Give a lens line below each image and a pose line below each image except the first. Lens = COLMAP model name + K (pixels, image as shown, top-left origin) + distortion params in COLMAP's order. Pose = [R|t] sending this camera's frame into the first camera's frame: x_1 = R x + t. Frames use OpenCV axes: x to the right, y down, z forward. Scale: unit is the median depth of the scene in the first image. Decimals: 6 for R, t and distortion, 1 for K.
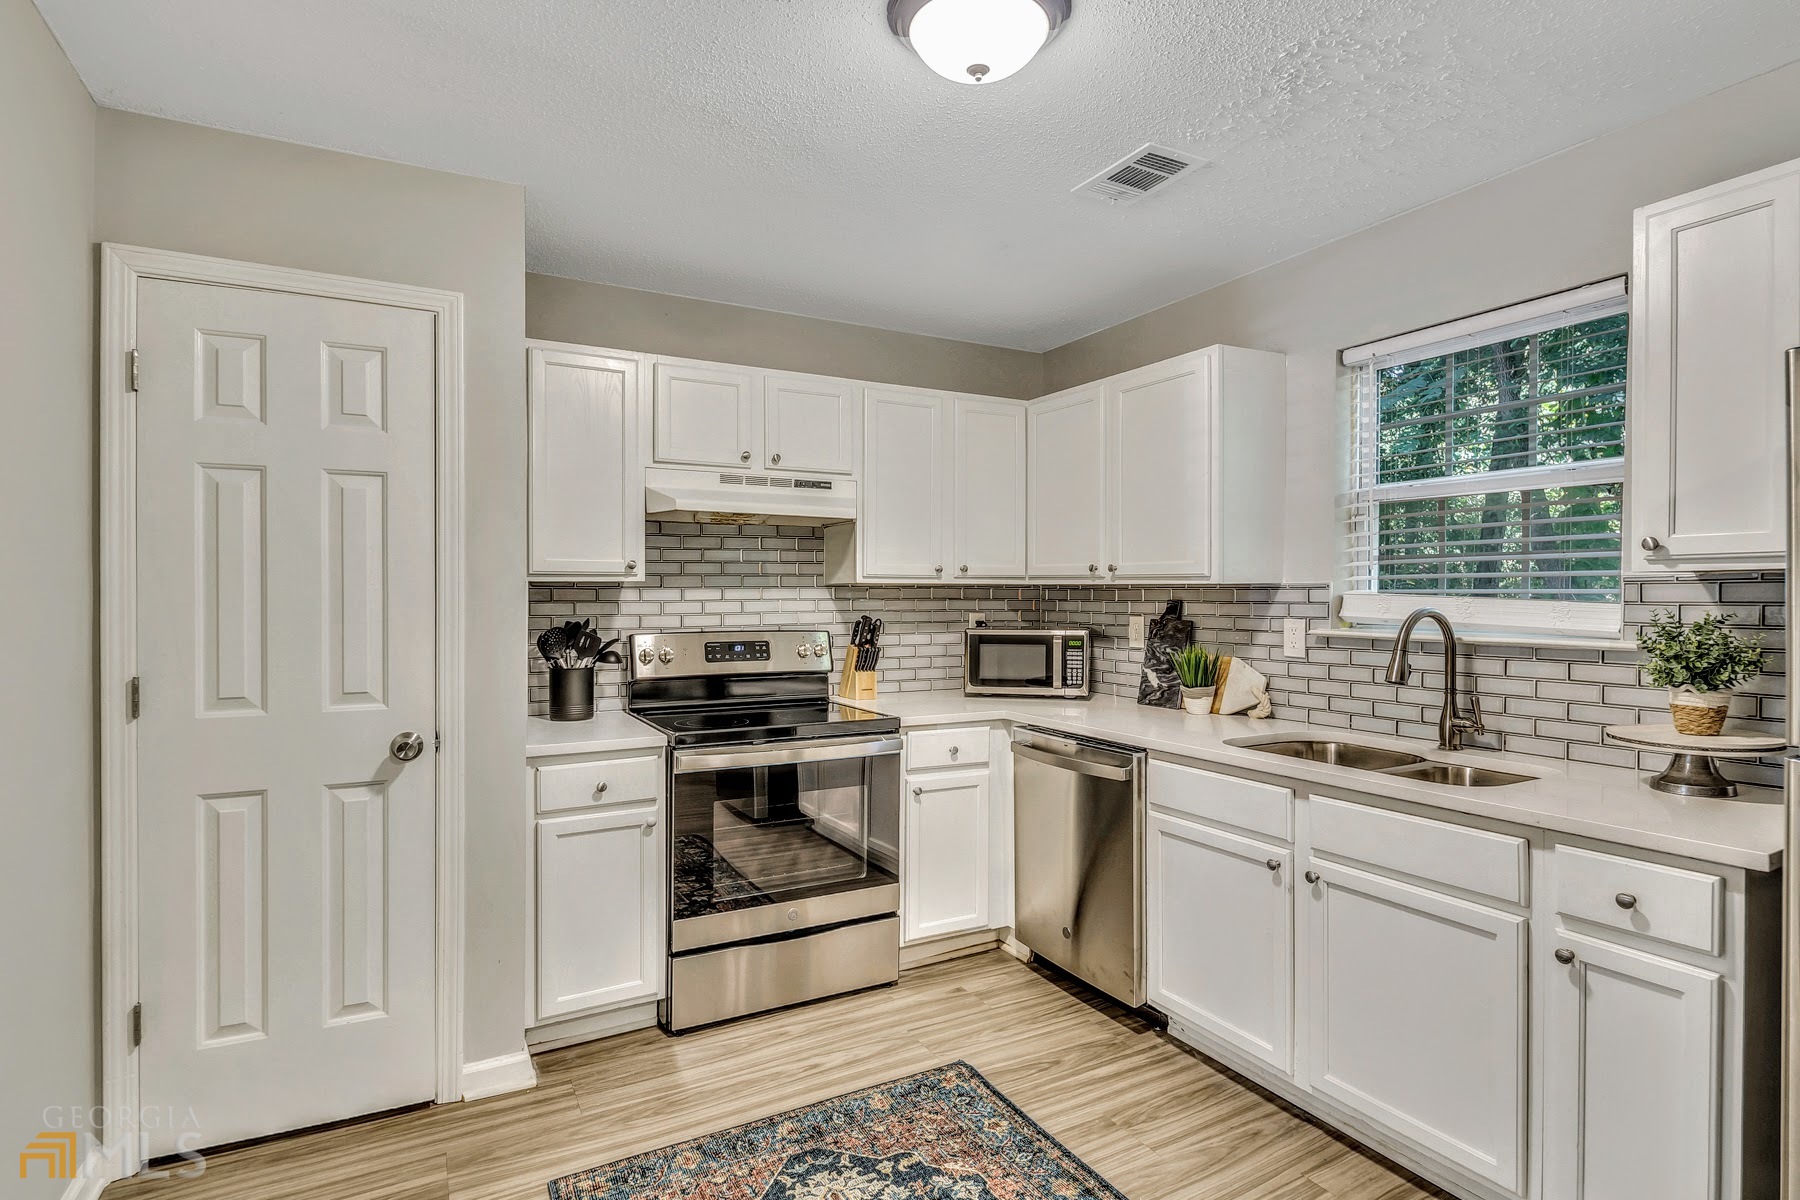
lens RADIAL K [[843.1, 0, 912.5], [0, 843.1, 589.3], [0, 0, 1]] dist [-0.019653, -0.000009]
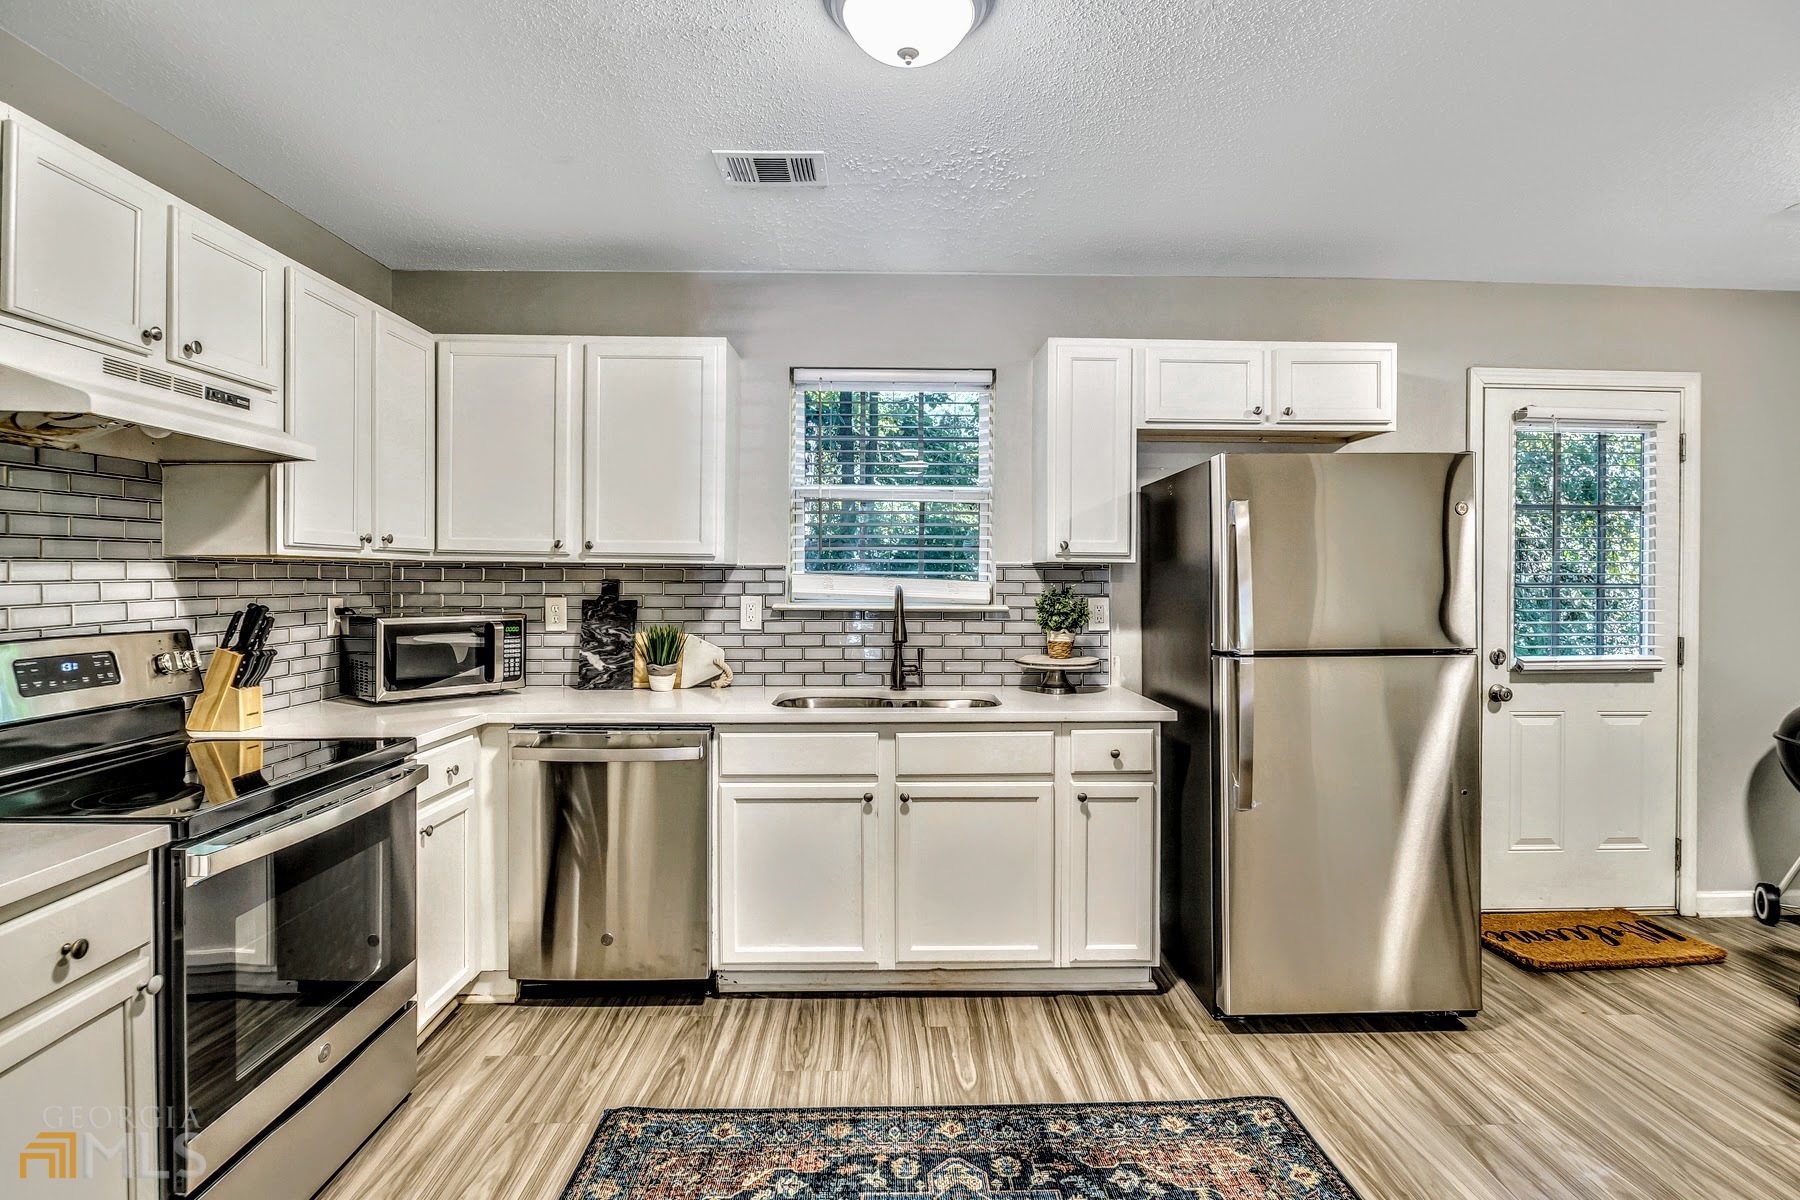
lens RADIAL K [[843.1, 0, 906.6], [0, 843.1, 597.7], [0, 0, 1]] dist [-0.019653, -0.000009]
pose [[0.500212, -0.020697, 0.865656, -0.405238], [-0.008788, 0.999541, 0.028976, 0.002491], [-0.865859, -0.022101, 0.499800, 0.239058]]
